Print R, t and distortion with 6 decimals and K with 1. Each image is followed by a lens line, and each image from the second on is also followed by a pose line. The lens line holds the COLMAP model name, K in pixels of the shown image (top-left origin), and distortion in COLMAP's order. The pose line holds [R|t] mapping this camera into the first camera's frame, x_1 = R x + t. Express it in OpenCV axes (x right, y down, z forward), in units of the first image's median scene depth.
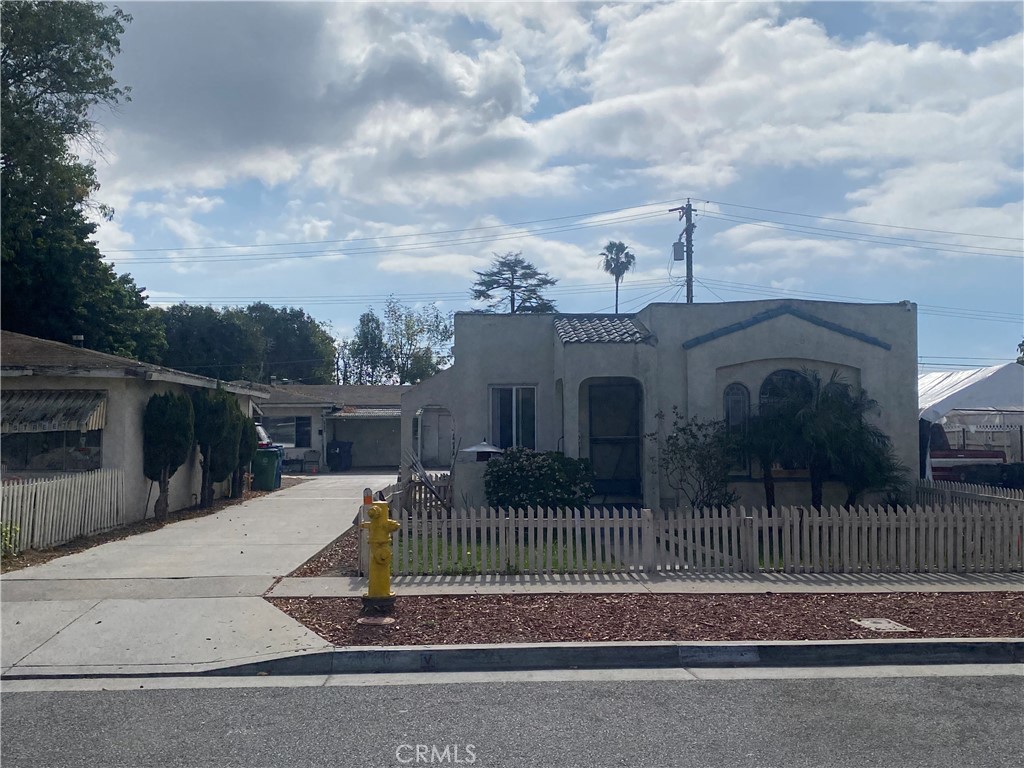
lens RADIAL K [[1027.3, 0, 518.7], [0, 1027.3, 397.8], [0, 0, 1]] dist [0.134037, -0.338621]
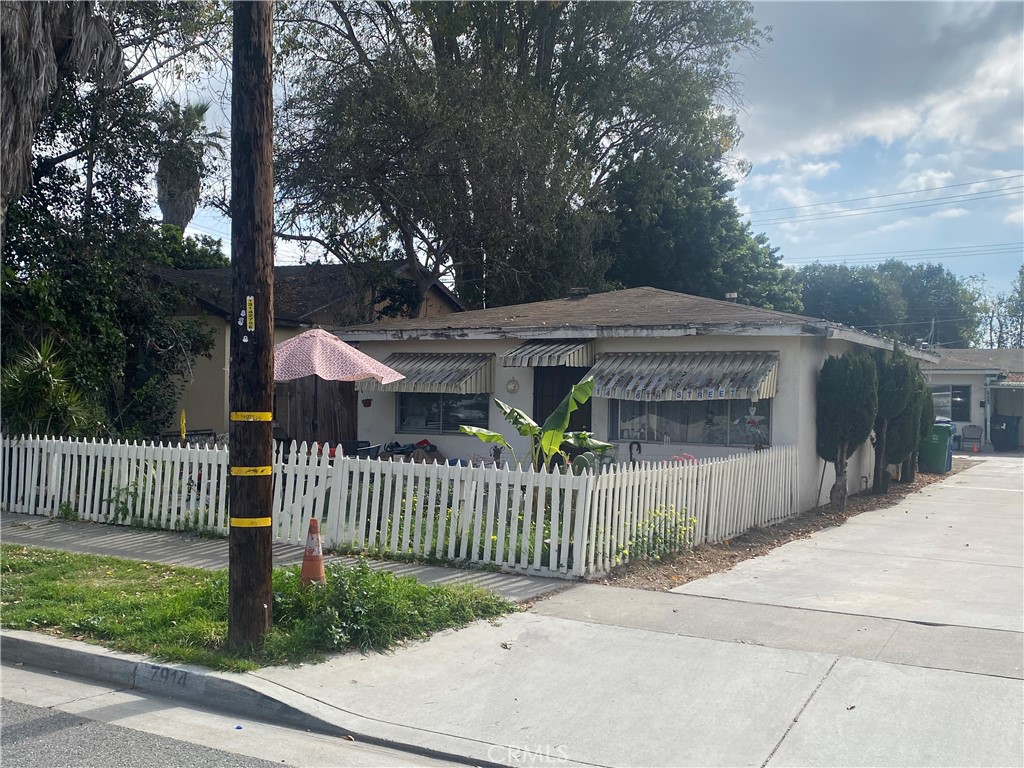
lens RADIAL K [[1027.3, 0, 518.7], [0, 1027.3, 397.8], [0, 0, 1]] dist [0.134037, -0.338621]
pose [[0.841917, 0.017504, -0.539322, -0.046845], [-0.000675, 0.999507, 0.031386, 0.001521], [0.539606, -0.026060, 0.841514, 0.071609]]
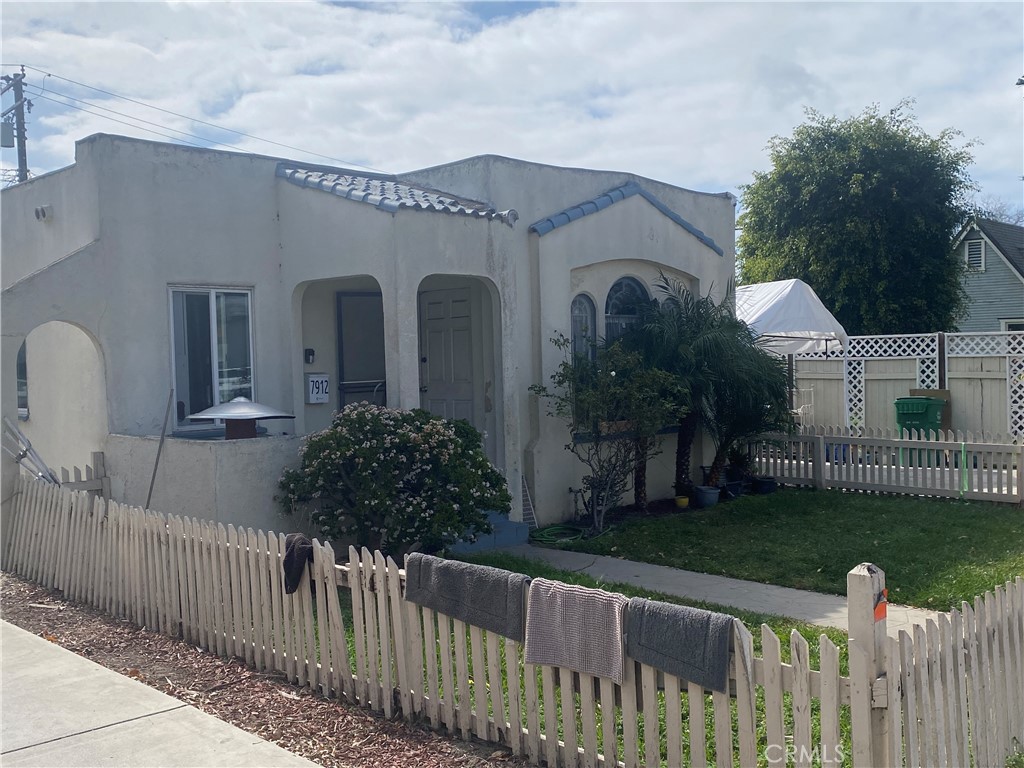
lens RADIAL K [[1038.5, 0, 514.9], [0, 1038.5, 396.4], [0, 0, 1]] dist [0.075700, -0.130298]
pose [[0.743574, -0.036602, 0.667651, -0.108430], [-0.001939, 0.998378, 0.056893, 0.005518], [-0.668651, -0.043599, 0.742297, 0.213715]]
